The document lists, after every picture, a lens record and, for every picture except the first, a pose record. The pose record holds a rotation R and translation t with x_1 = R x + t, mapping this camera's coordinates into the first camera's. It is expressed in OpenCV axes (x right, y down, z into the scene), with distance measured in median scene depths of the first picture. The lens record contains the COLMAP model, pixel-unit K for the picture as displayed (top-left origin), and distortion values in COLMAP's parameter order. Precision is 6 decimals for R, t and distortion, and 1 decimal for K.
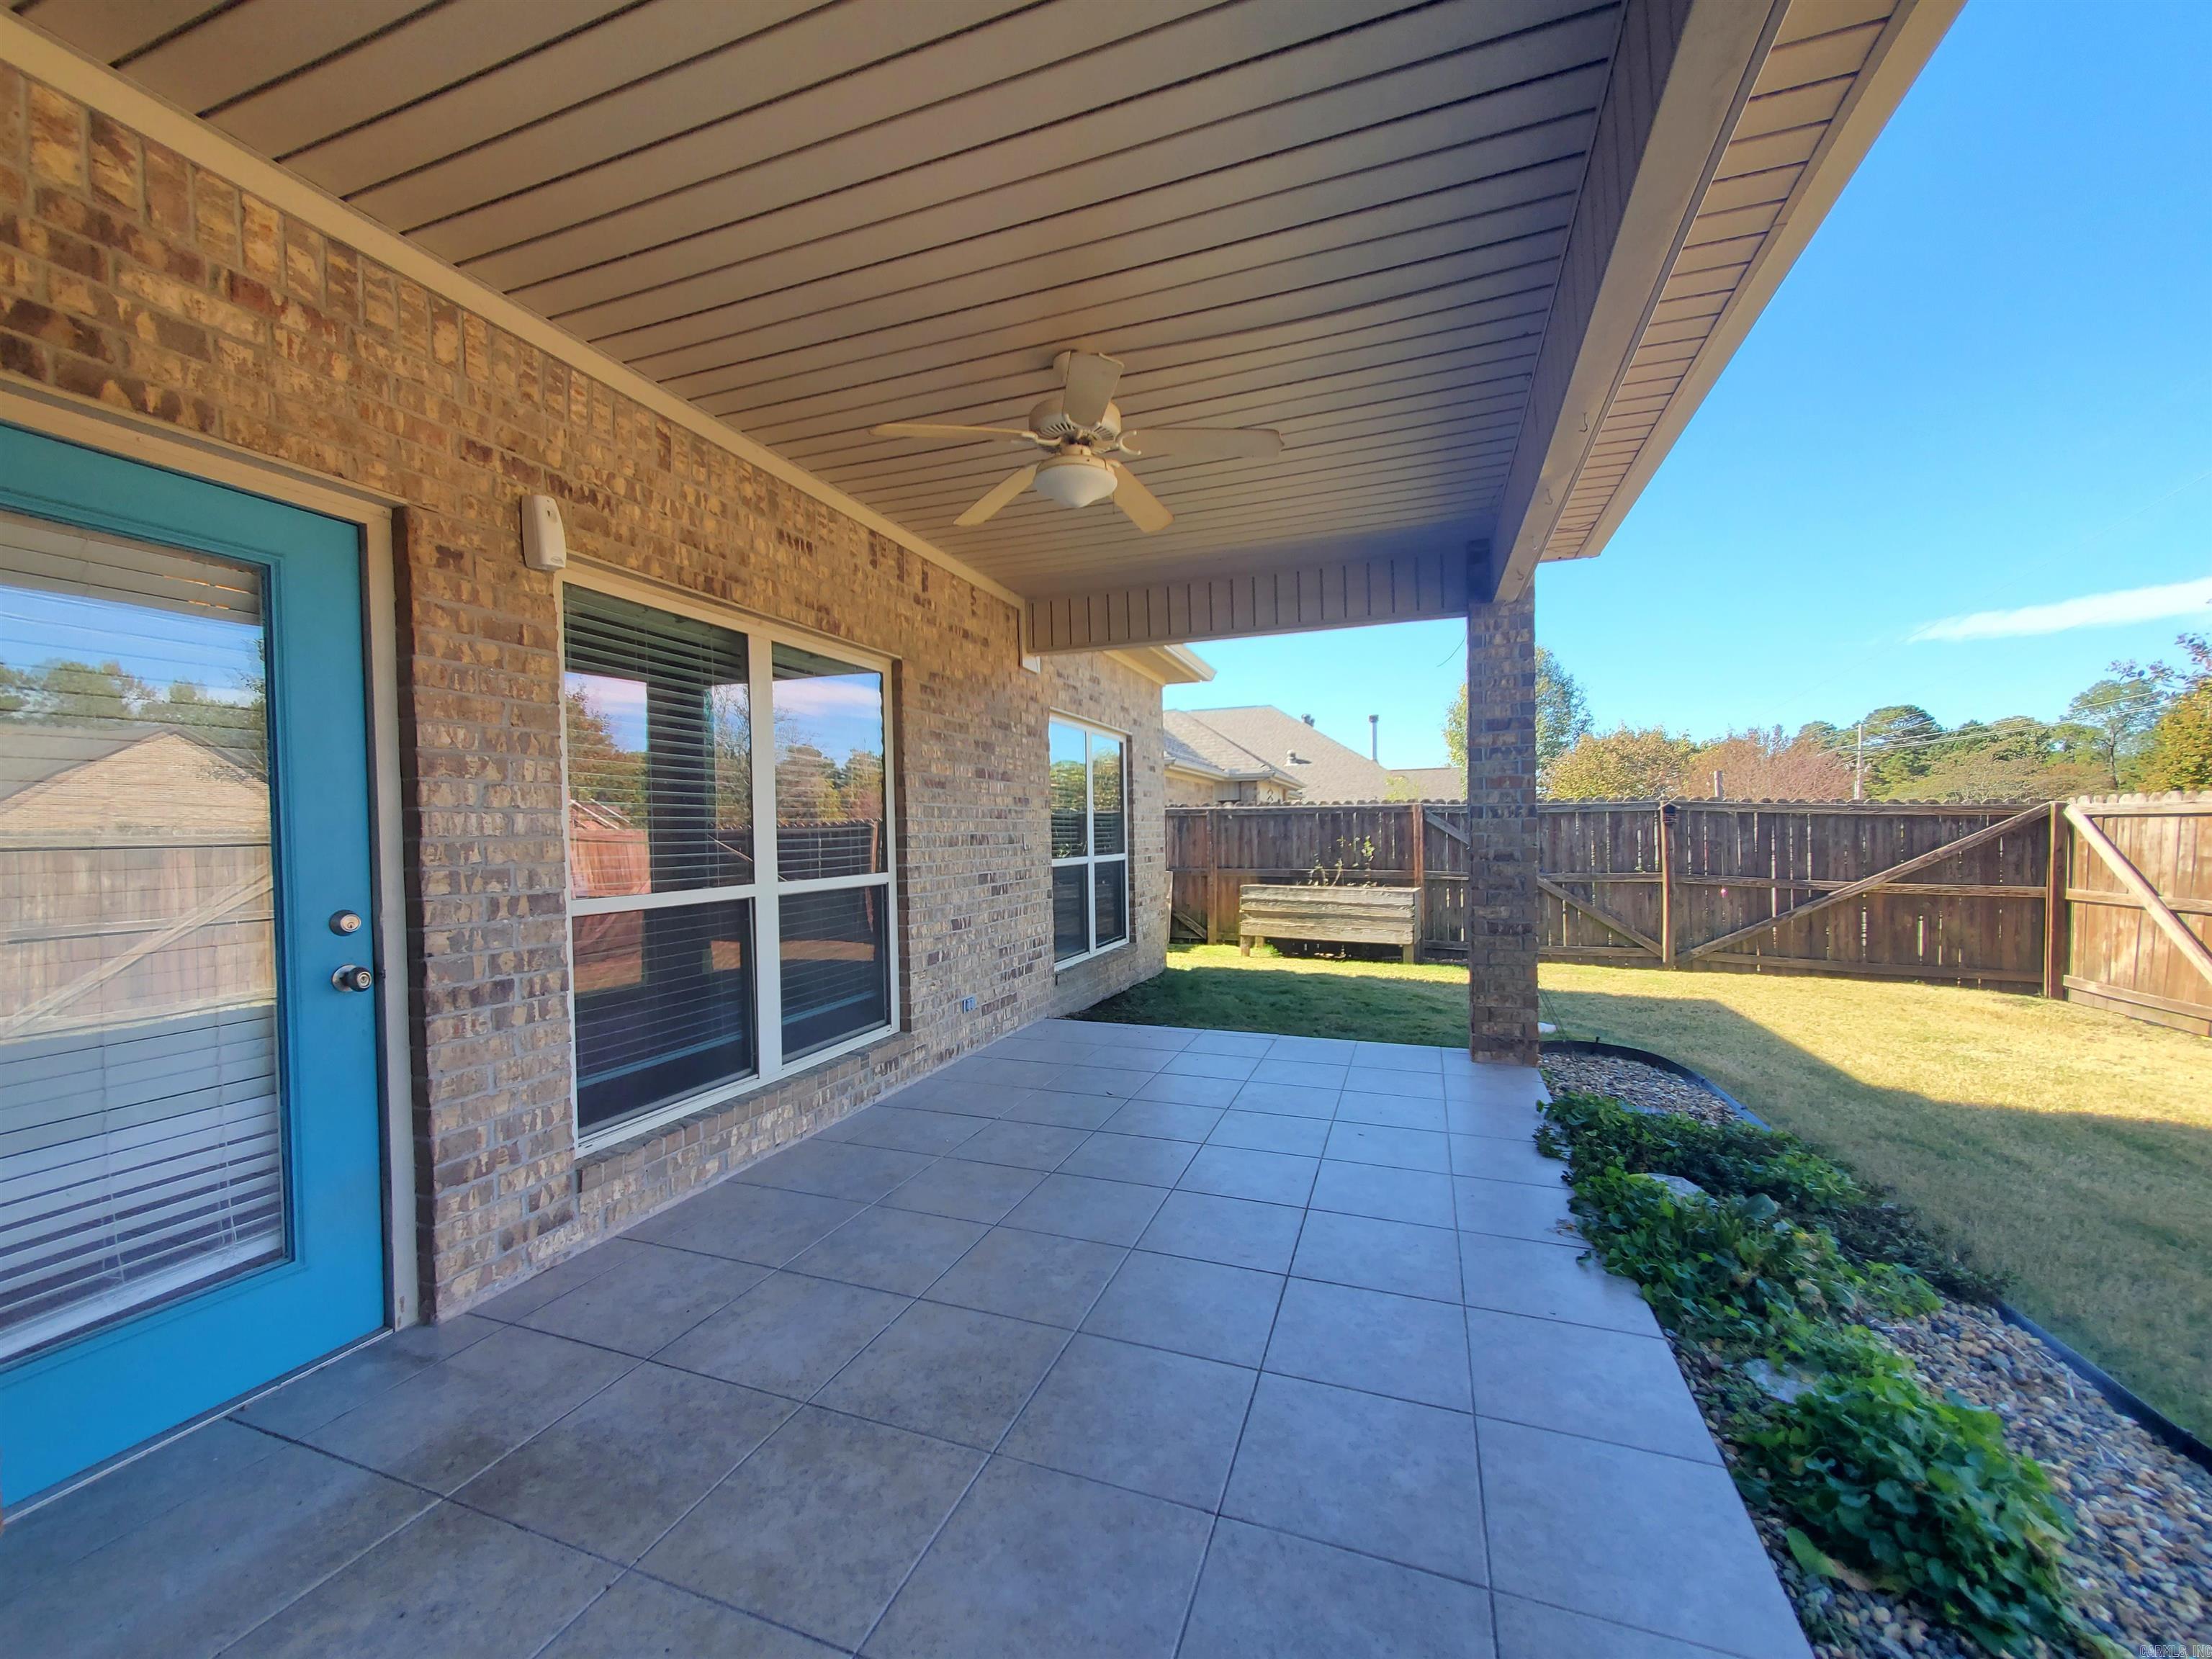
lens RADIAL K [[873.7, 0, 1100.3], [0, 873.7, 846.5], [0, 0, 1]] dist [-0.001325, -0.000402]
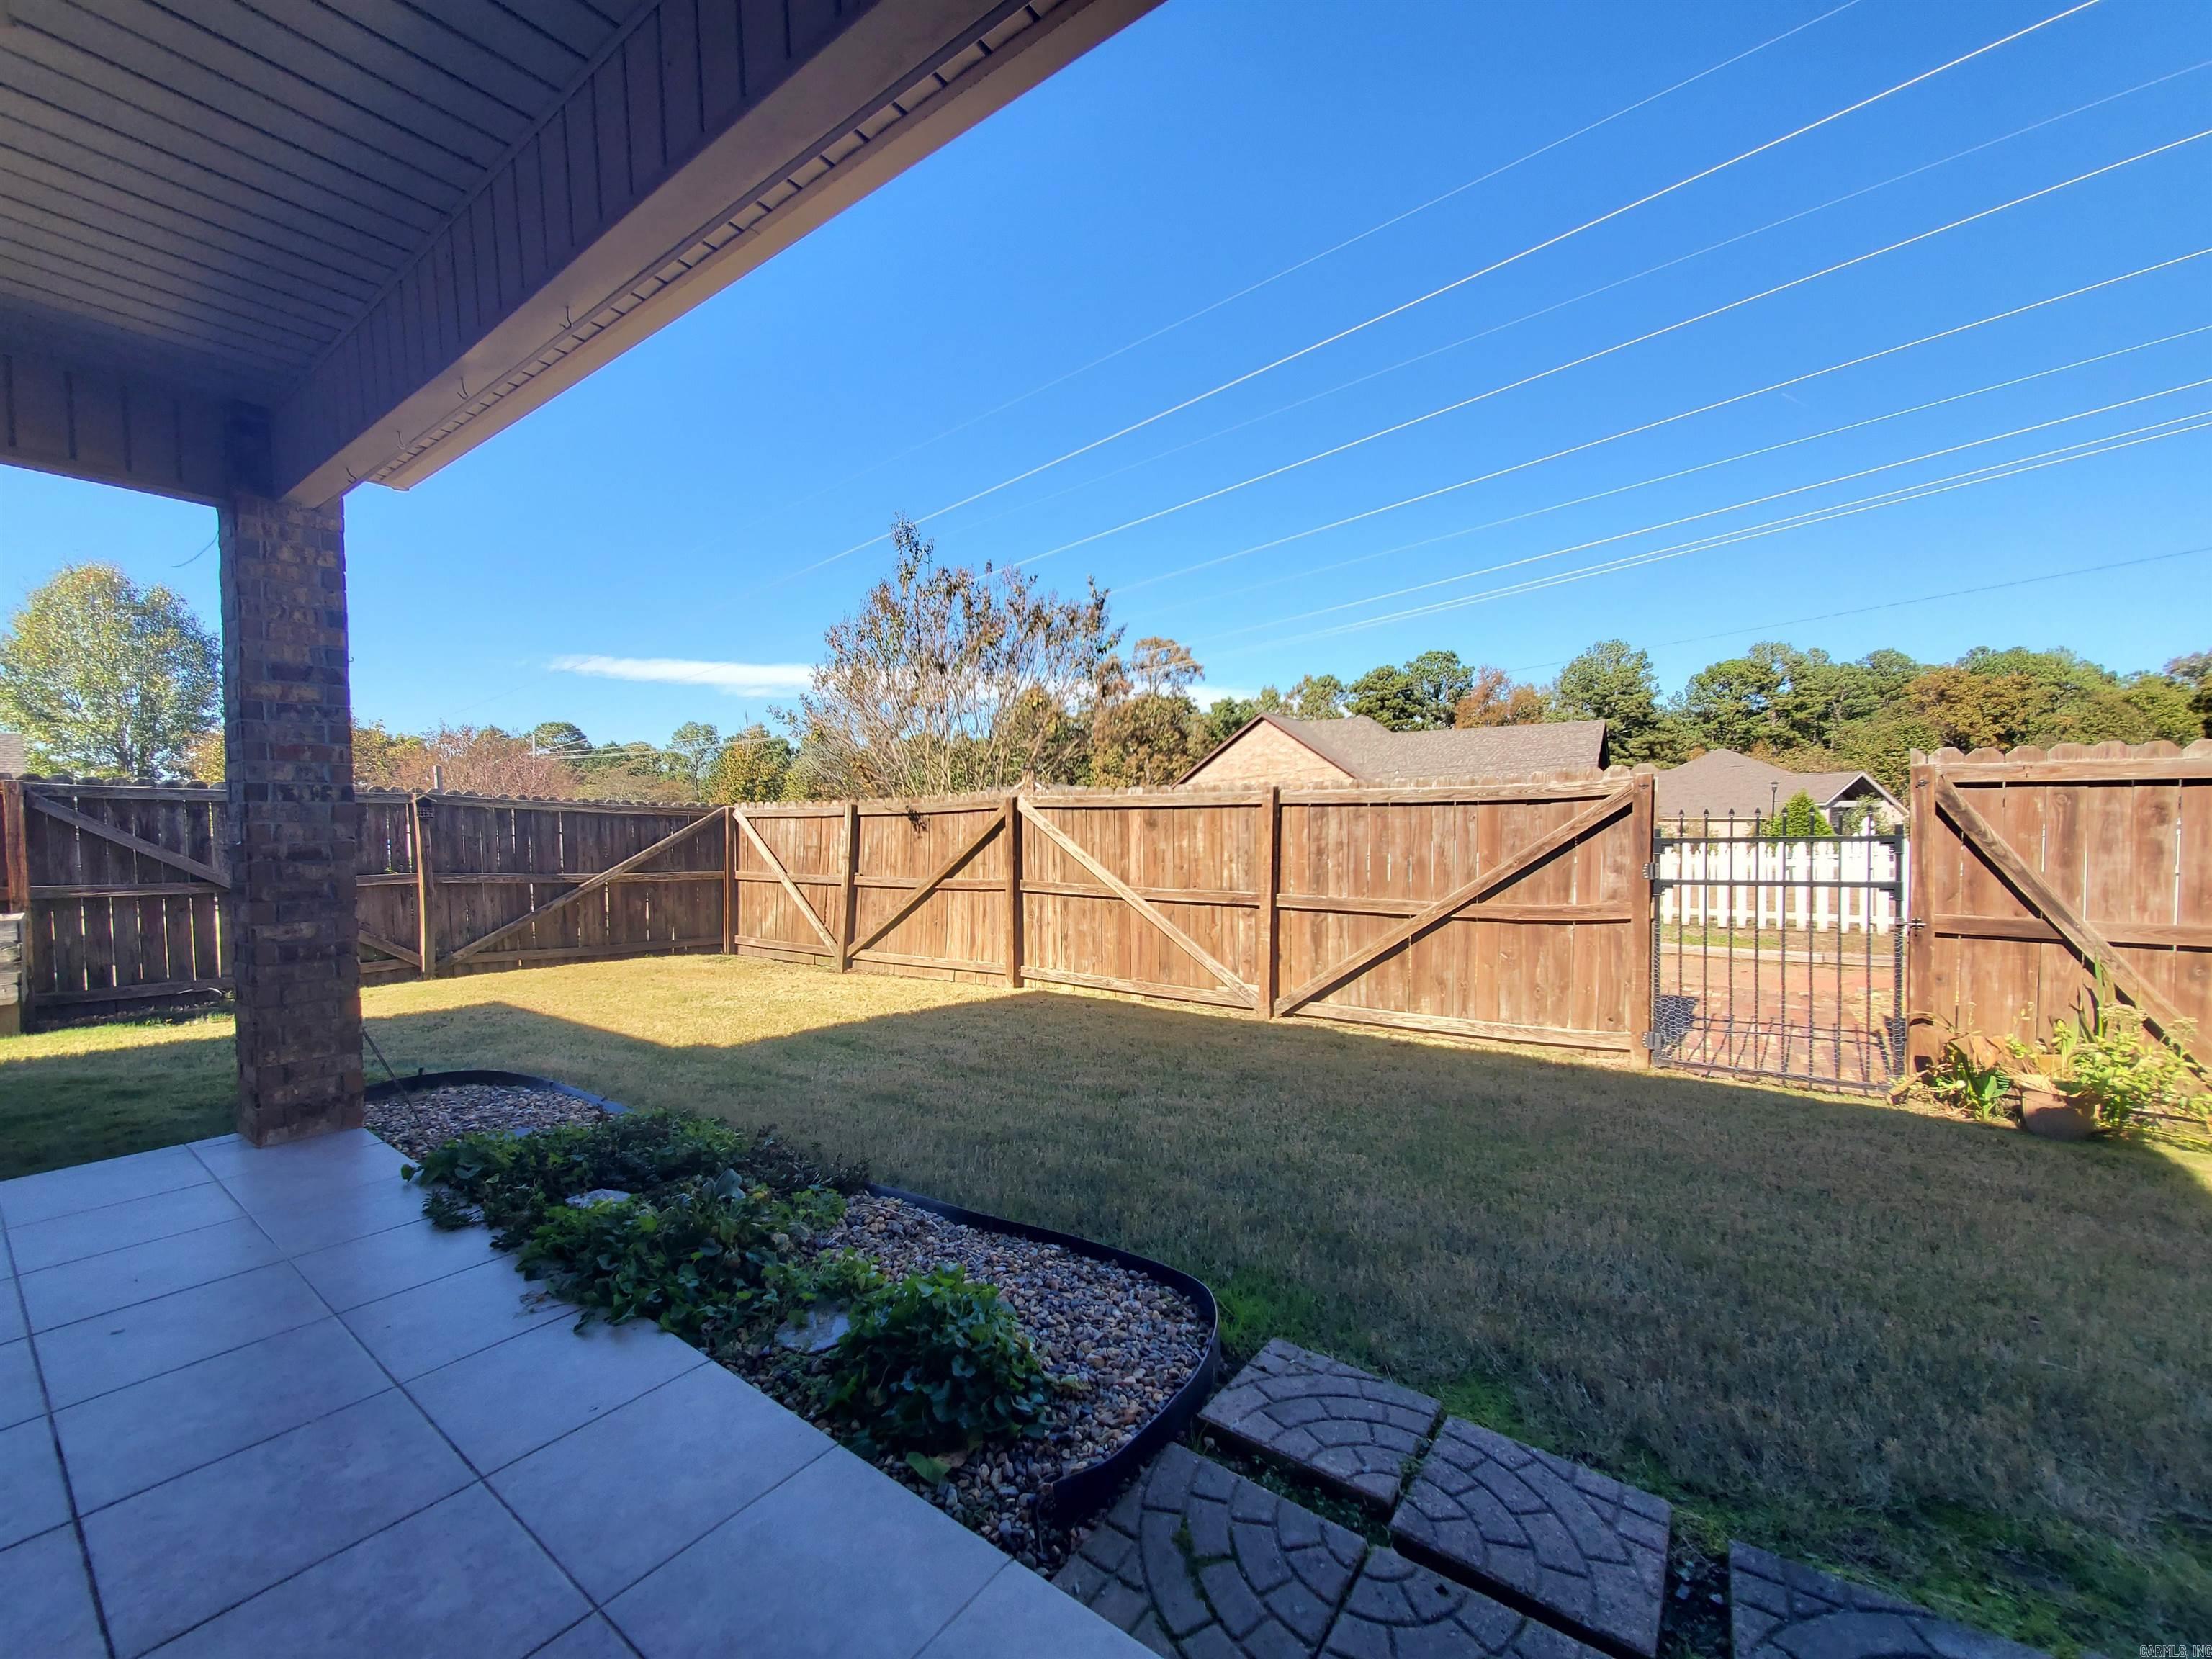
lens RADIAL K [[873.7, 0, 1100.3], [0, 873.7, 846.5], [0, 0, 1]] dist [-0.001325, -0.000402]
pose [[0.273471, -0.014327, 0.961773, -0.056990], [0.014434, 0.999838, 0.010790, 0.006684], [-0.961772, 0.010931, 0.273634, 0.154671]]
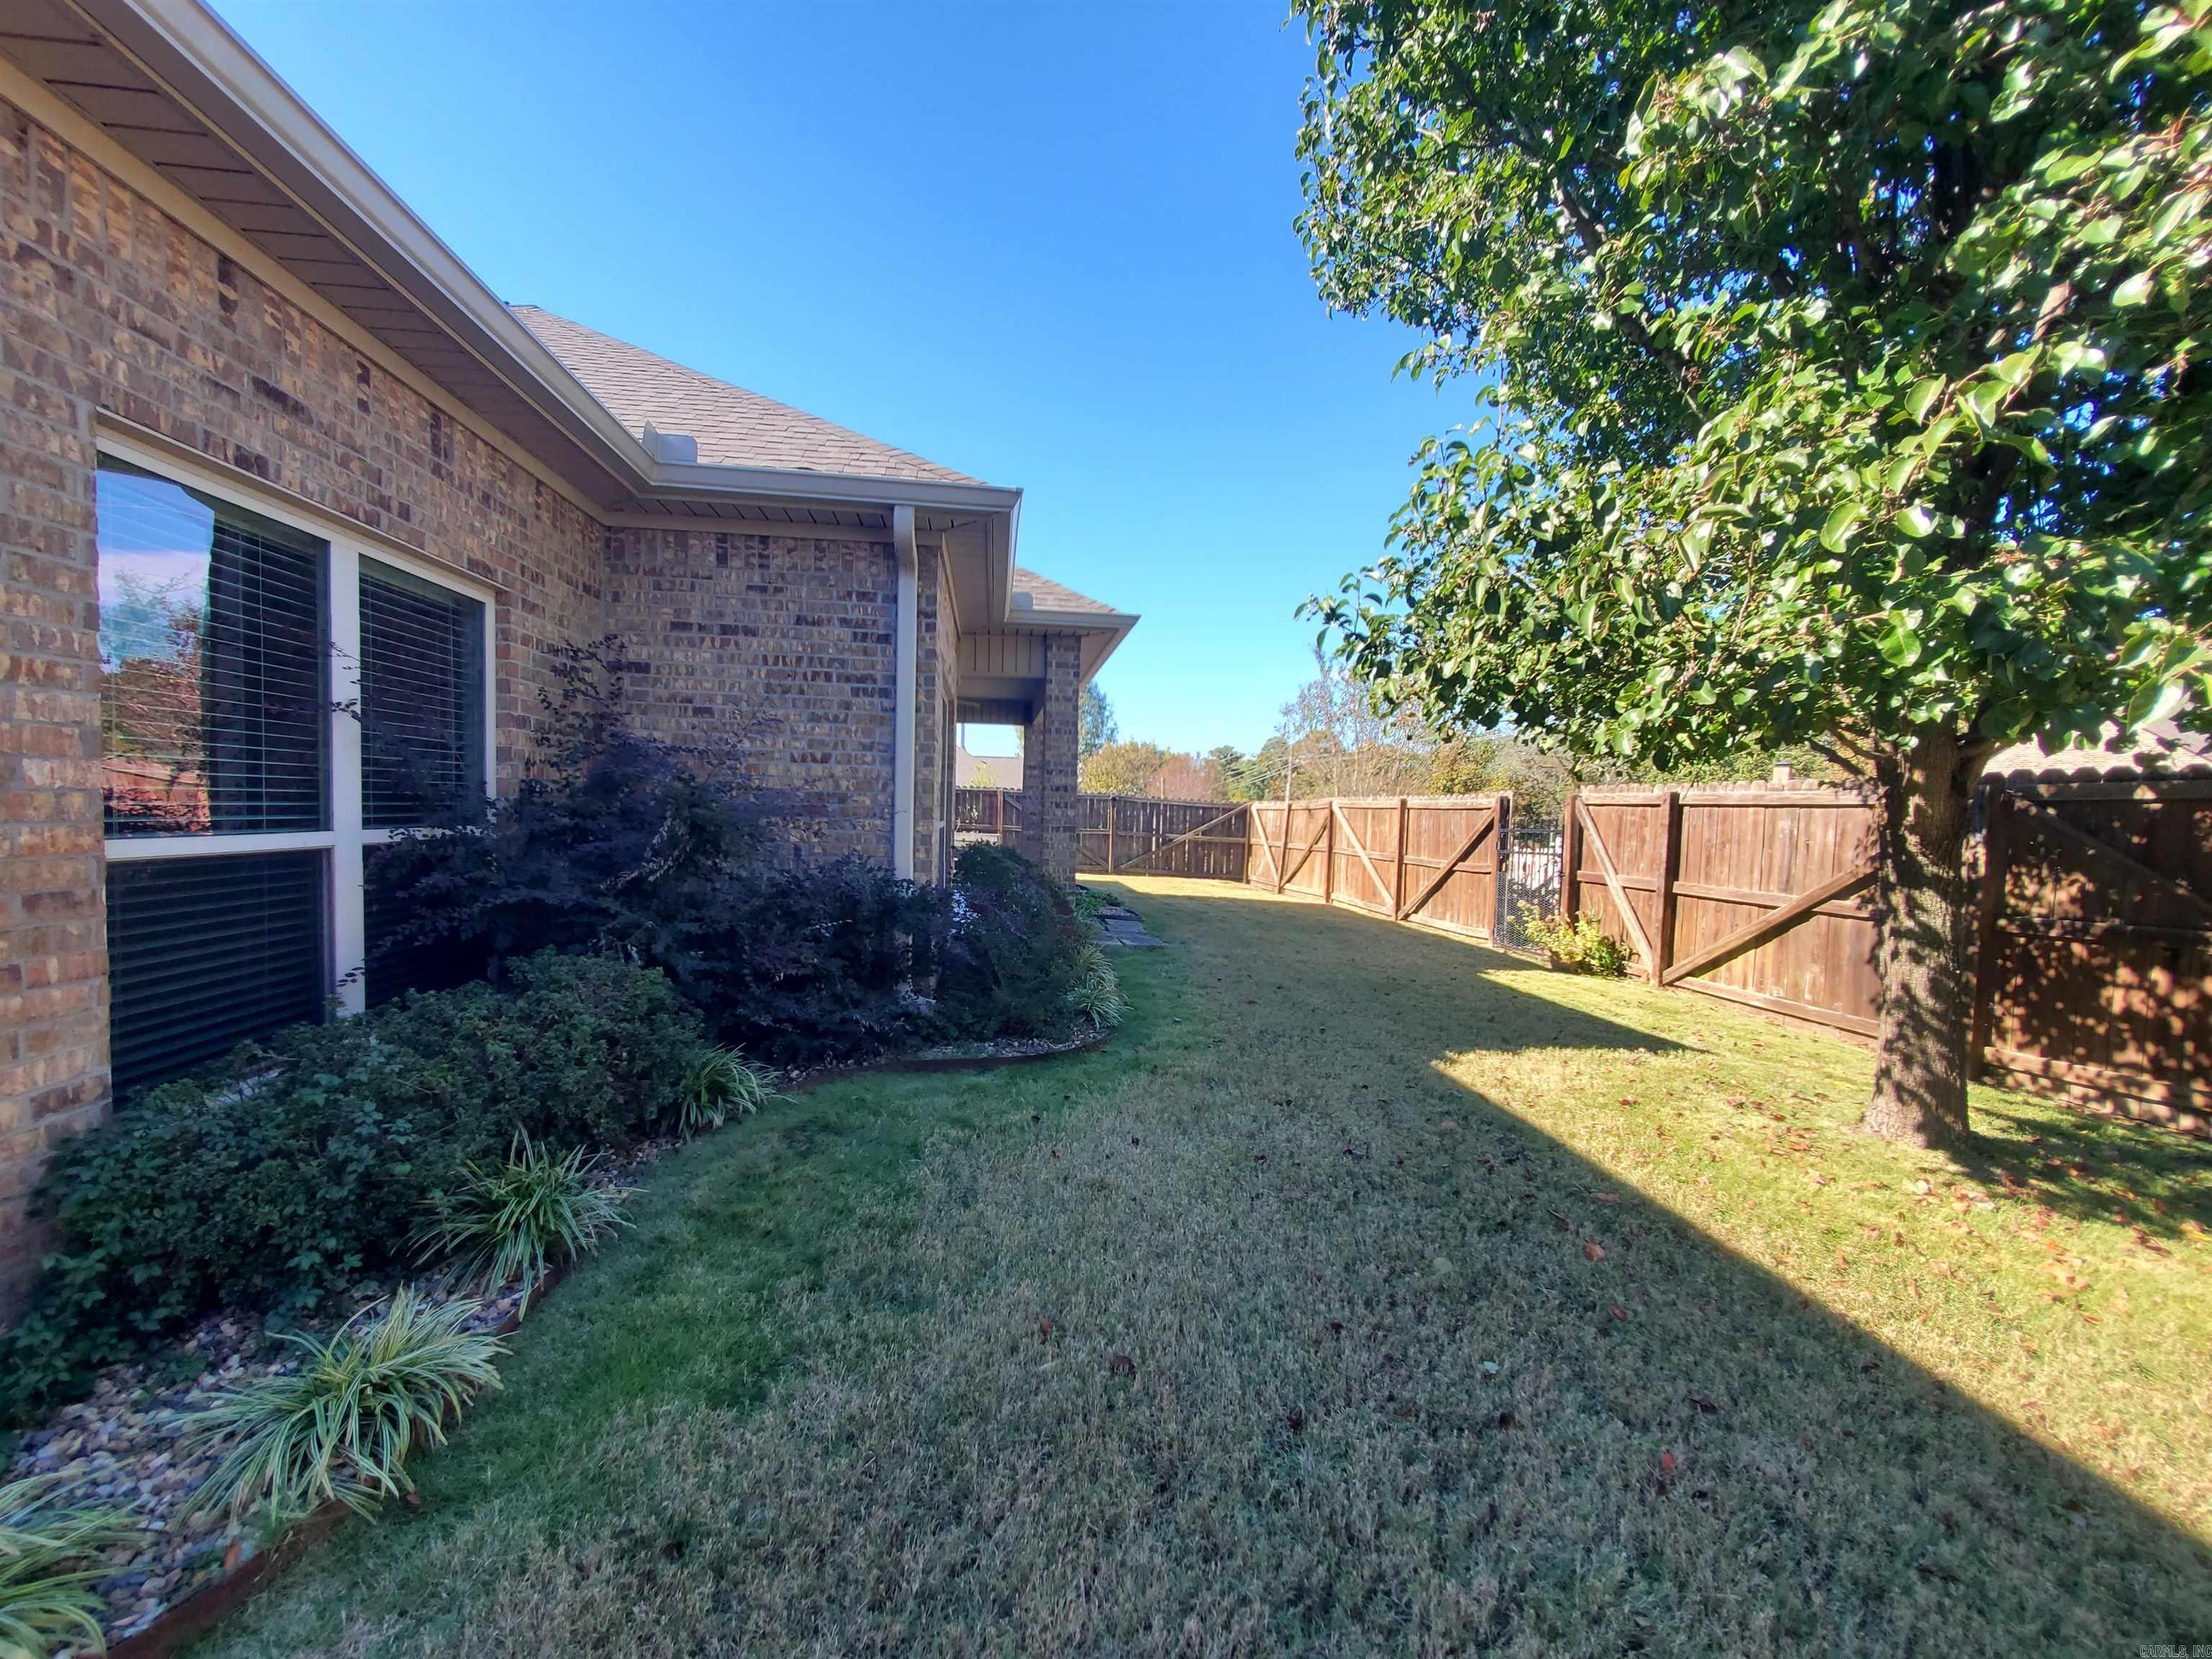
lens RADIAL K [[872.1, 0, 1089.3], [0, 872.1, 843.8], [0, 0, 1]] dist [-0.003036, -0.000360]
pose [[0.893235, 0.022650, 0.449019, -0.672274], [-0.035846, 0.999139, 0.020908, 0.045992], [-0.448159, -0.034771, 0.893278, -1.679223]]
